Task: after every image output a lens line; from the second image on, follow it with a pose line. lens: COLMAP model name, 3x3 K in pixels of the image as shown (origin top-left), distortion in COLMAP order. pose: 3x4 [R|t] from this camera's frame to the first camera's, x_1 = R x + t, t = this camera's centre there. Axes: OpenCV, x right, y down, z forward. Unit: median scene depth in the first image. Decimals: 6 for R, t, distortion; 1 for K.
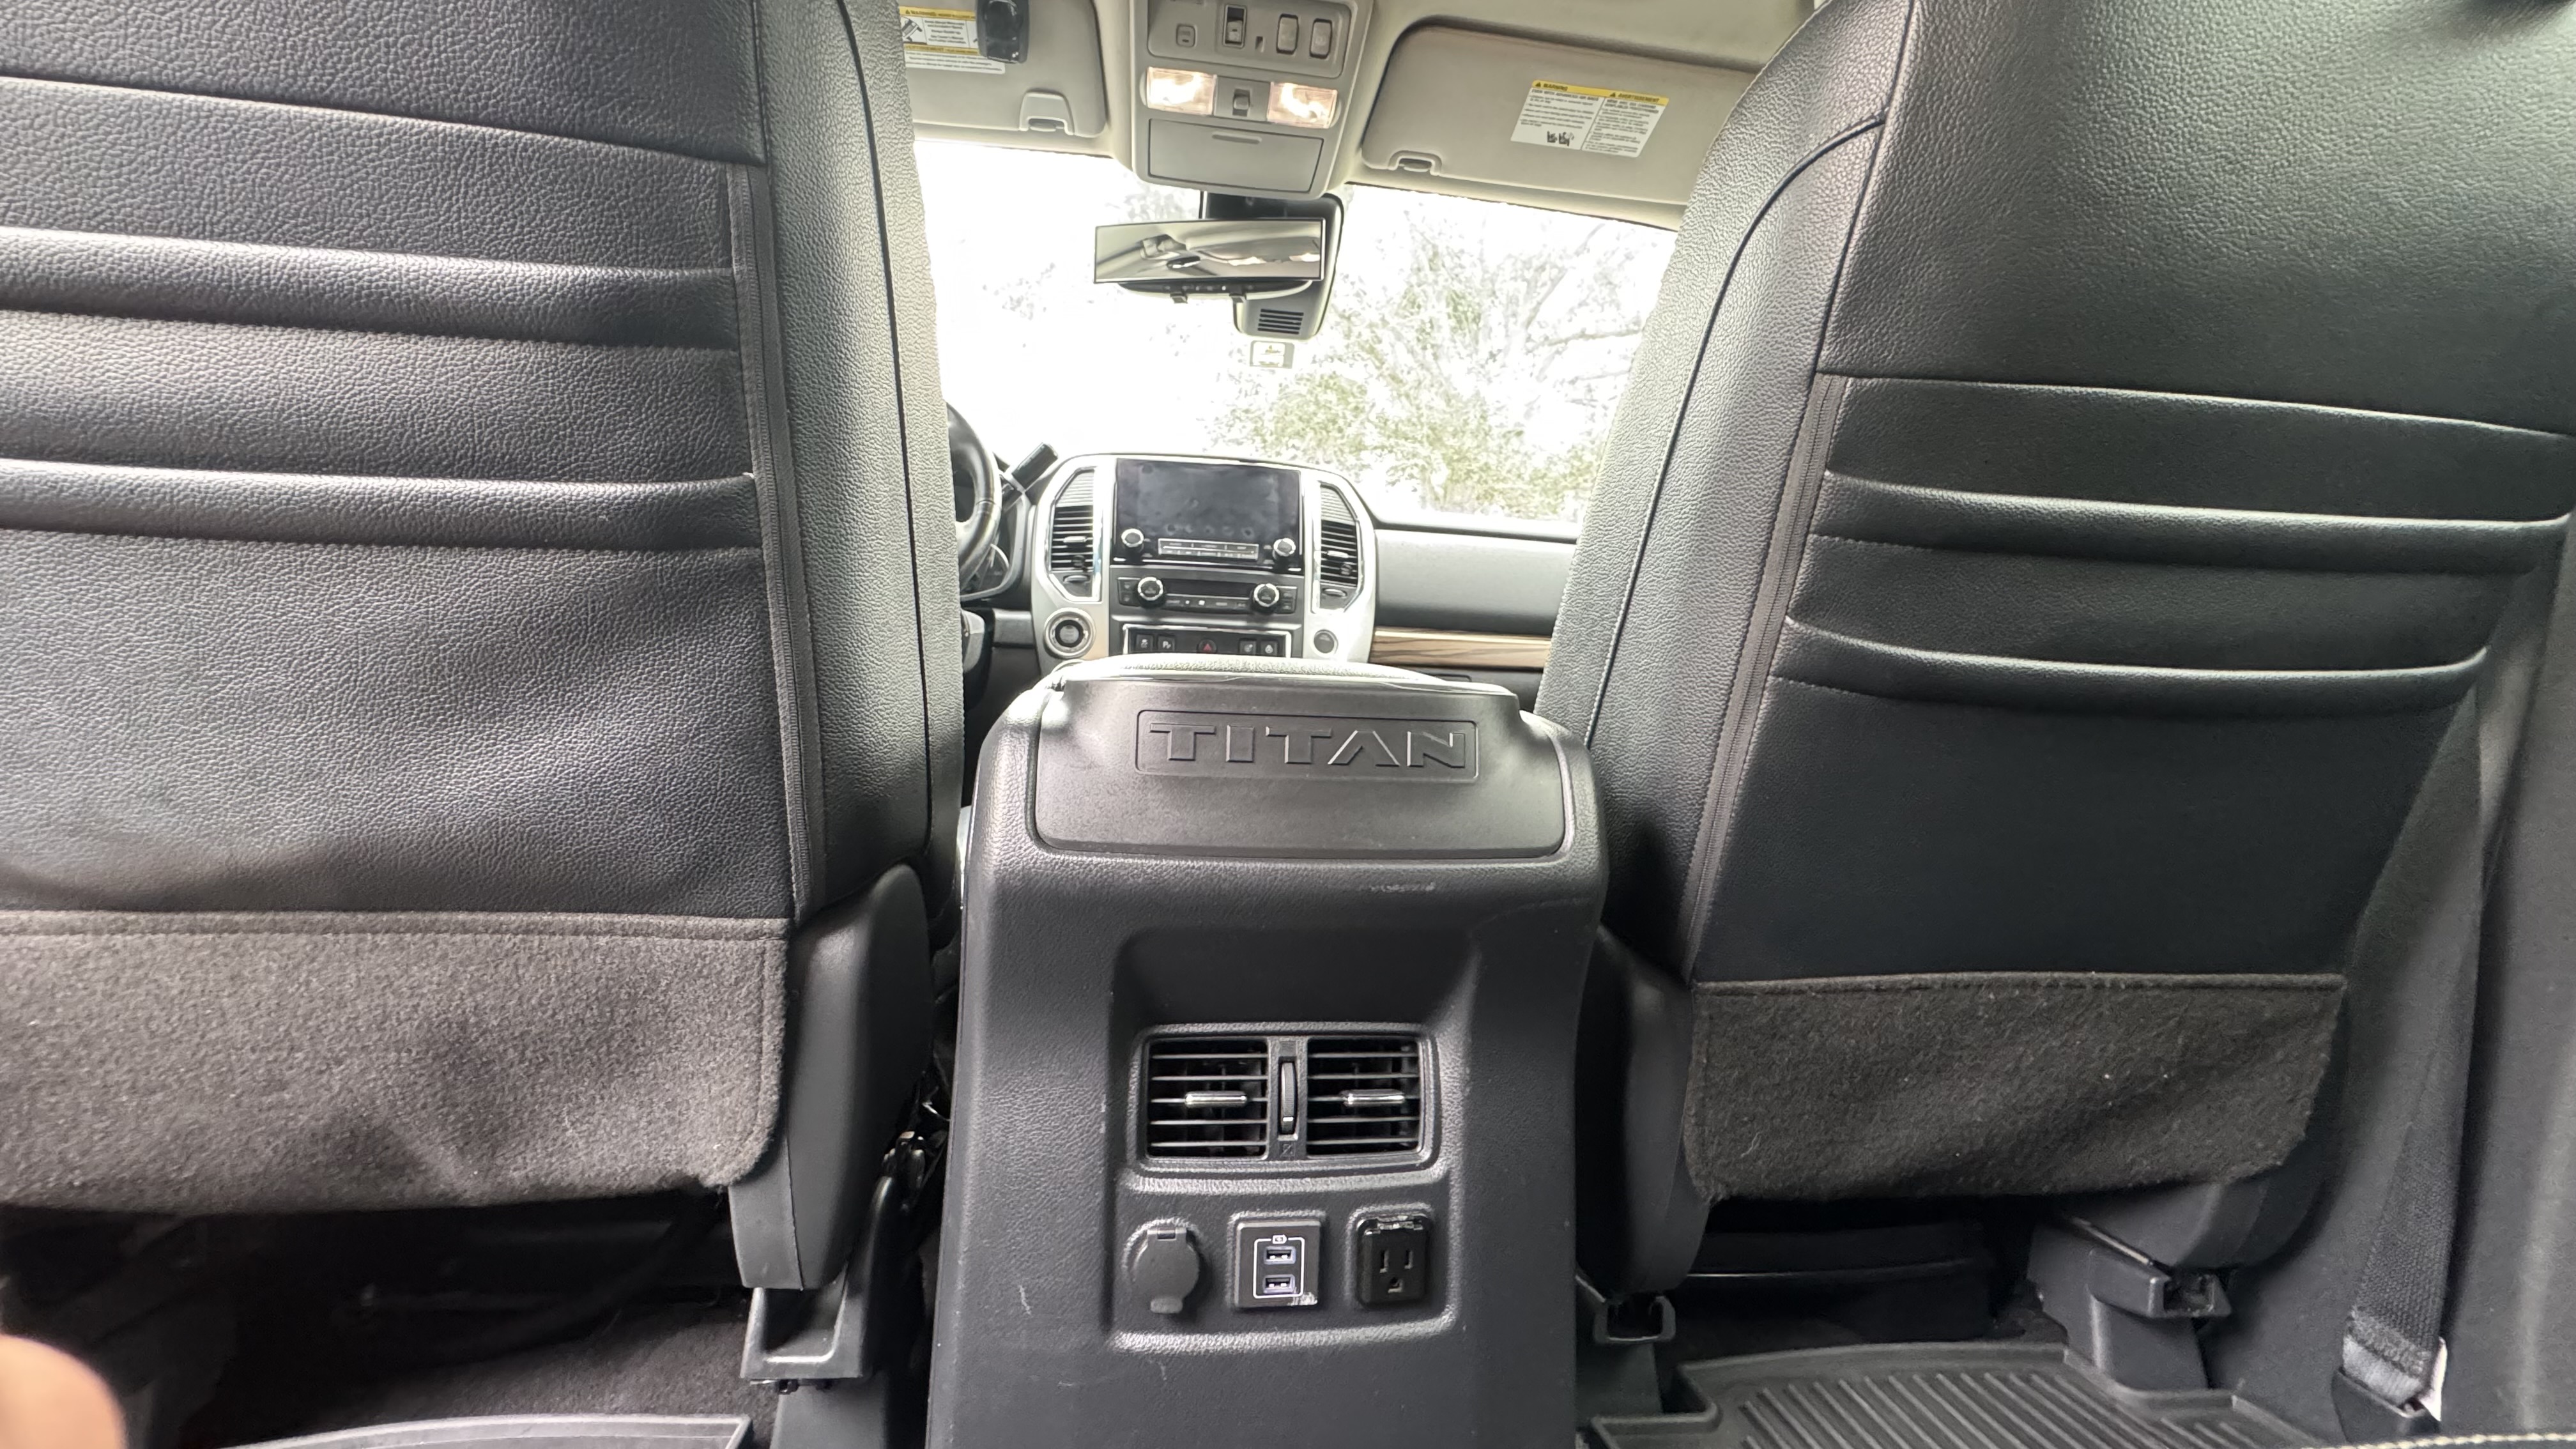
lens RADIAL K [[1030.3, 0, 1285.7], [0, 1030.3, 730.9], [0, 0, 1]] dist [-0.003281, -0.000334]
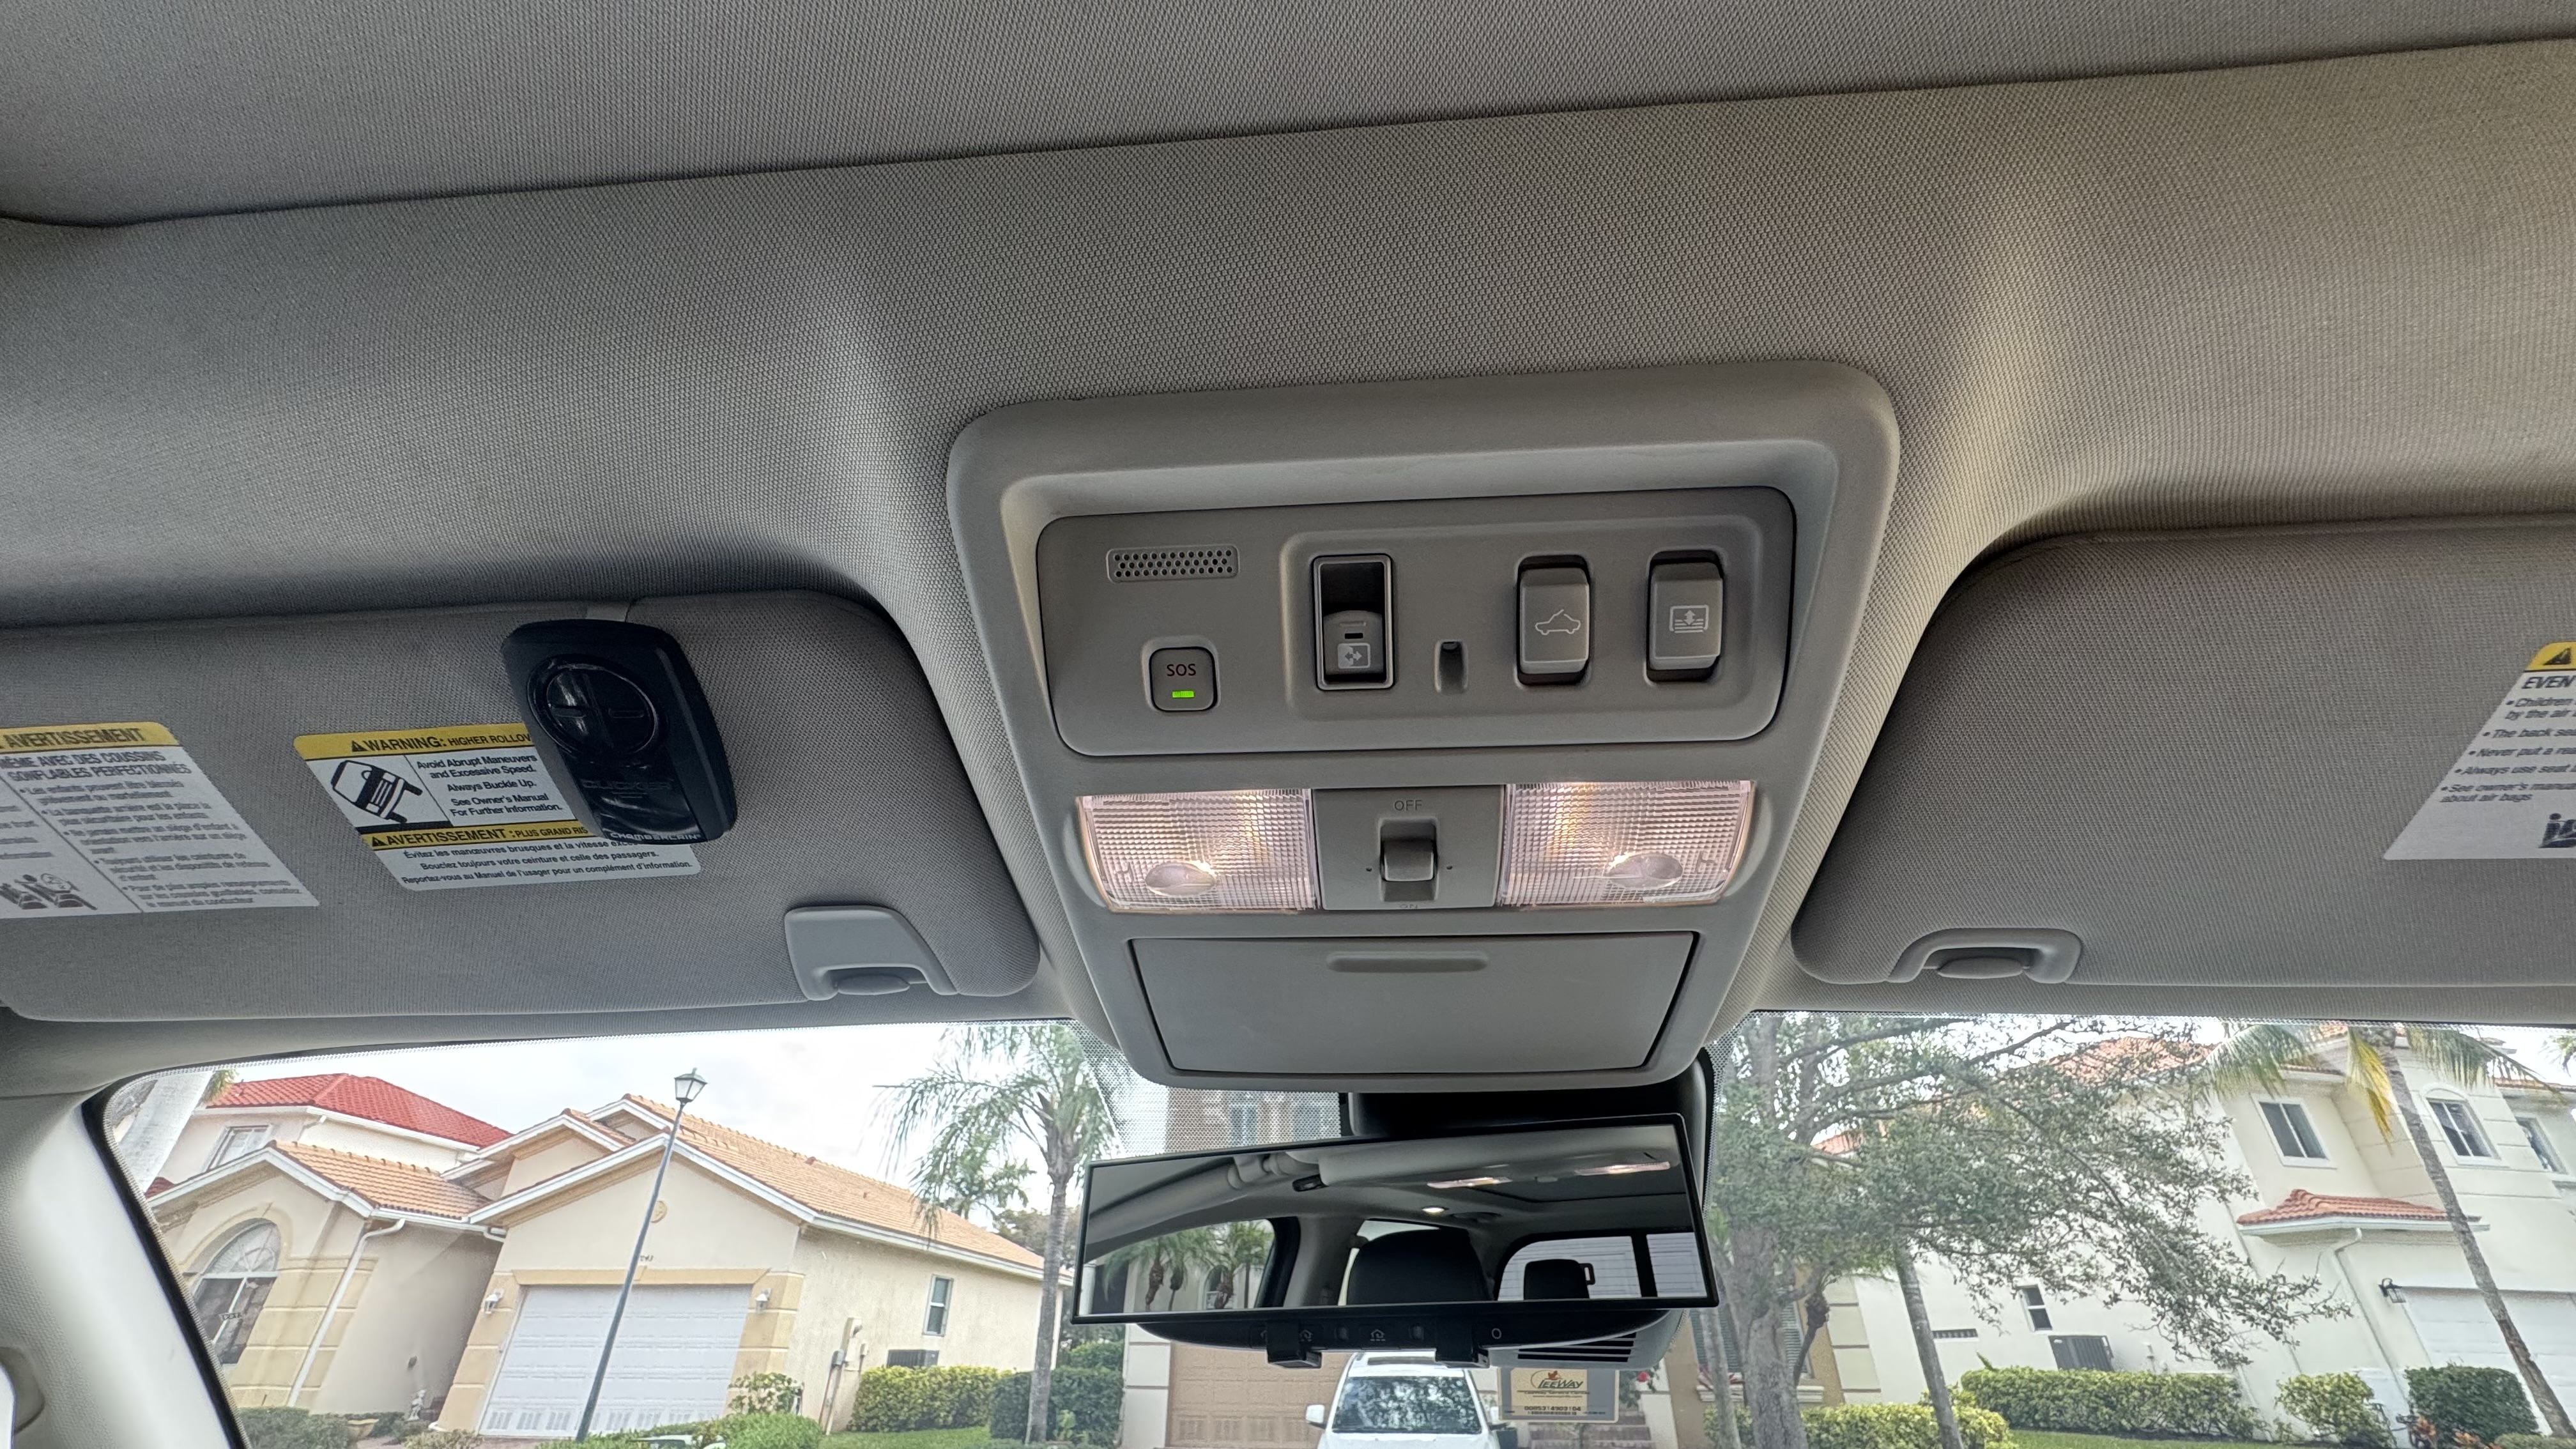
lens RADIAL K [[1030.3, 0, 1285.7], [0, 1030.3, 730.9], [0, 0, 1]] dist [-0.003281, -0.000334]
pose [[0.978615, -0.140163, -0.150557, -0.028253], [0.015689, 0.780649, -0.624773, -0.448862], [0.205102, 0.609050, 0.766153, 0.731848]]
